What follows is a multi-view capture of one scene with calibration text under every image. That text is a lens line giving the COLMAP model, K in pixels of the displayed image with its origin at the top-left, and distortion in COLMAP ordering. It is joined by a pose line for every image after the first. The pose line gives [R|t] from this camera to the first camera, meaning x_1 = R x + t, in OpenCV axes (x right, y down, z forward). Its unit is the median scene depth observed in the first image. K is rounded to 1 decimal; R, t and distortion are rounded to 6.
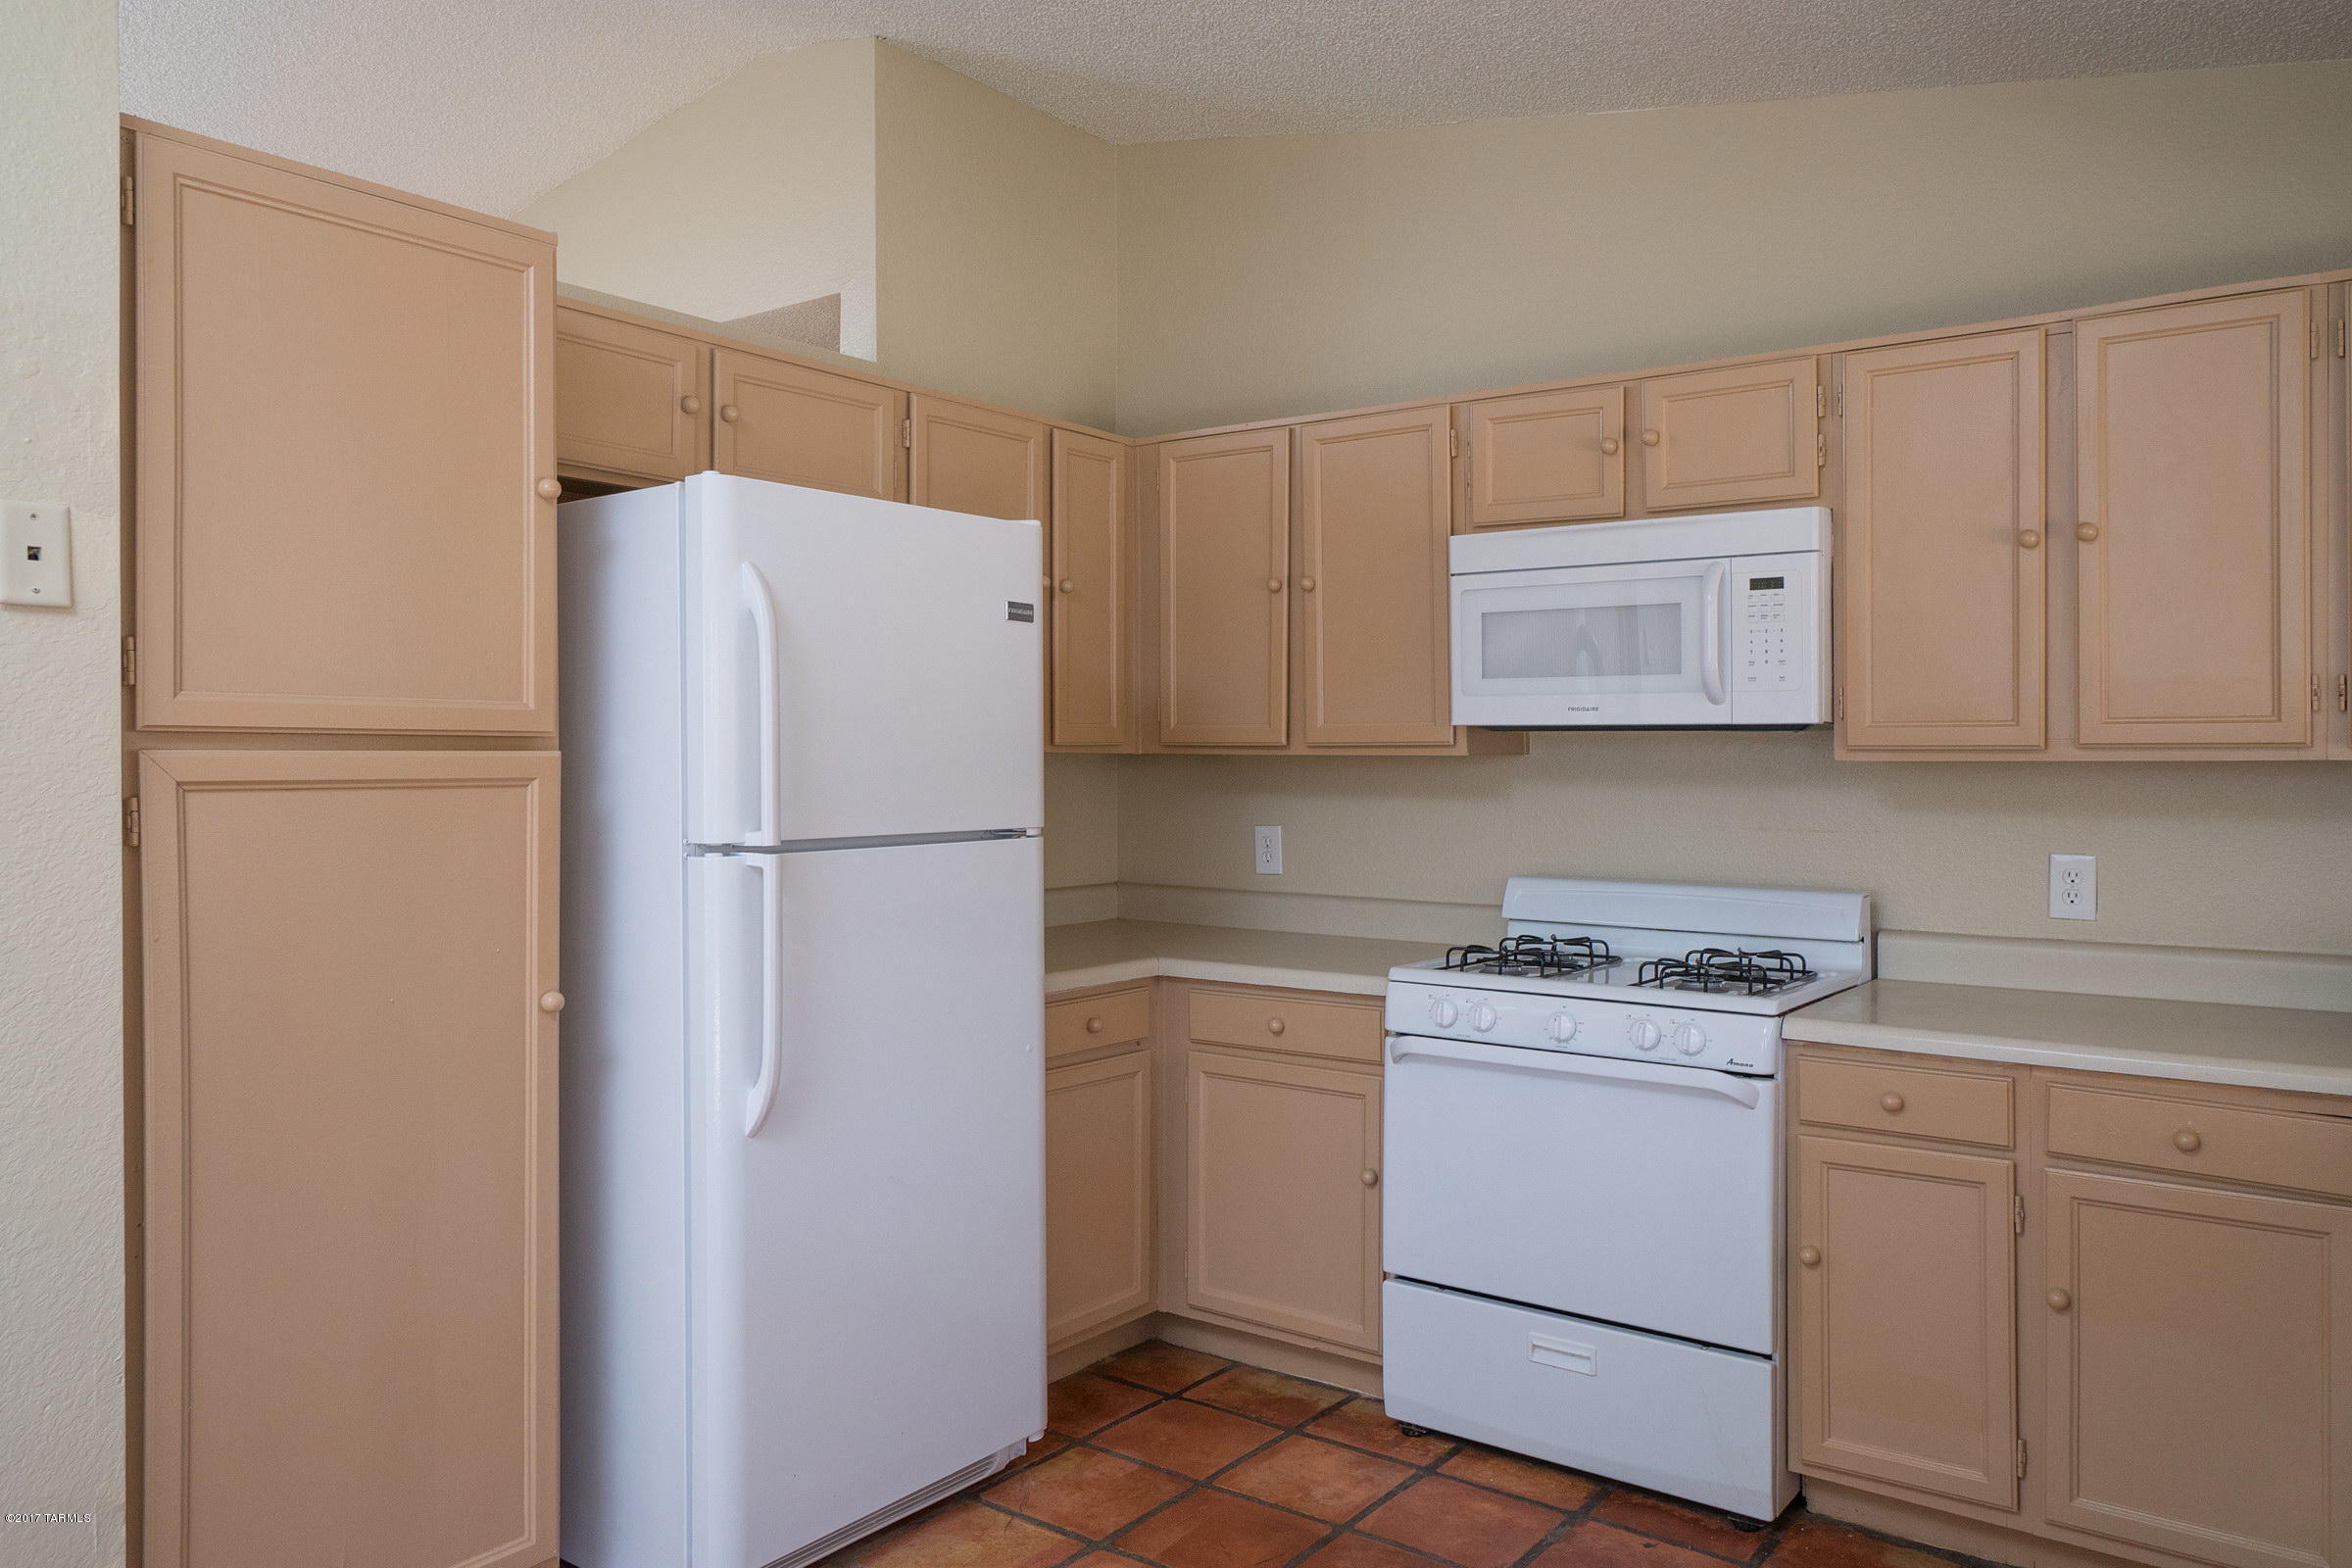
lens RADIAL K [[1712.0, 0, 1182.6], [0, 1712.0, 773.2], [0, 0, 1]] dist [0.000920, 0.002331]
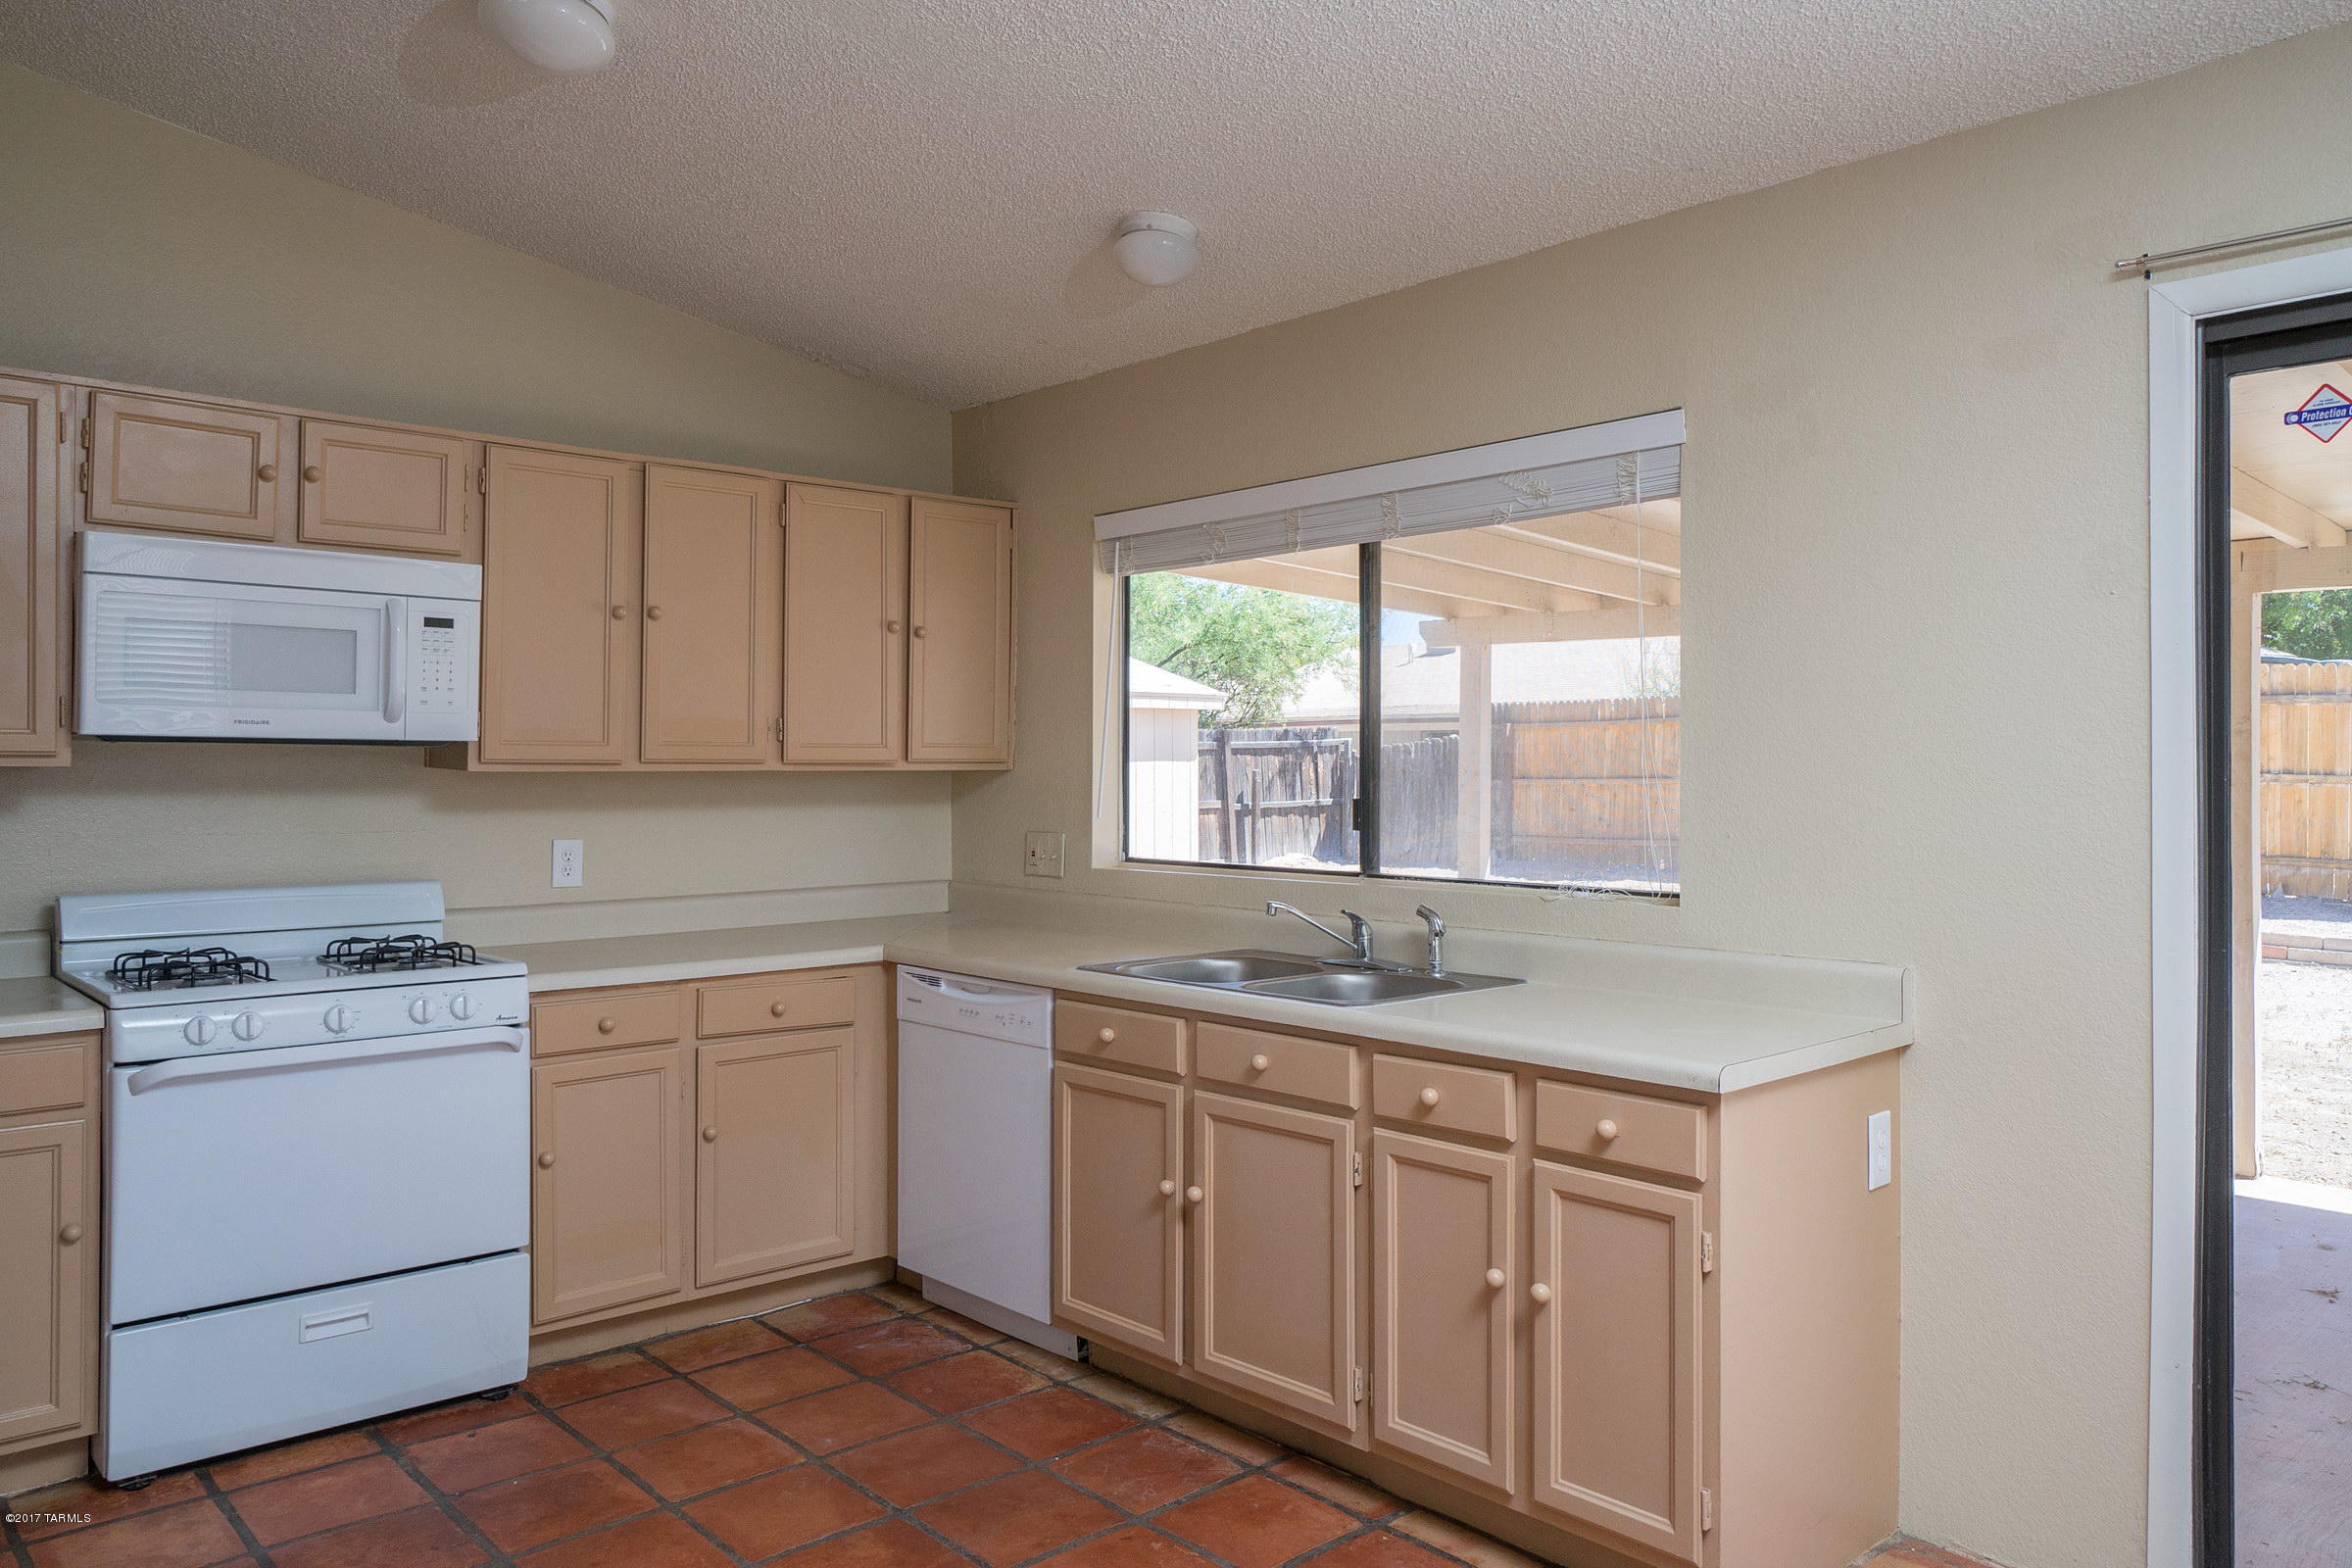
lens RADIAL K [[1620.9, 0, 1198.4], [0, 1620.9, 772.2], [0, 0, 1]] dist [-0.008400, 0.007013]
pose [[0.171247, -0.006786, 0.985205, -0.681442], [0.000169, 0.999976, 0.006858, -0.014616], [-0.985228, -0.001008, 0.171245, 0.288254]]
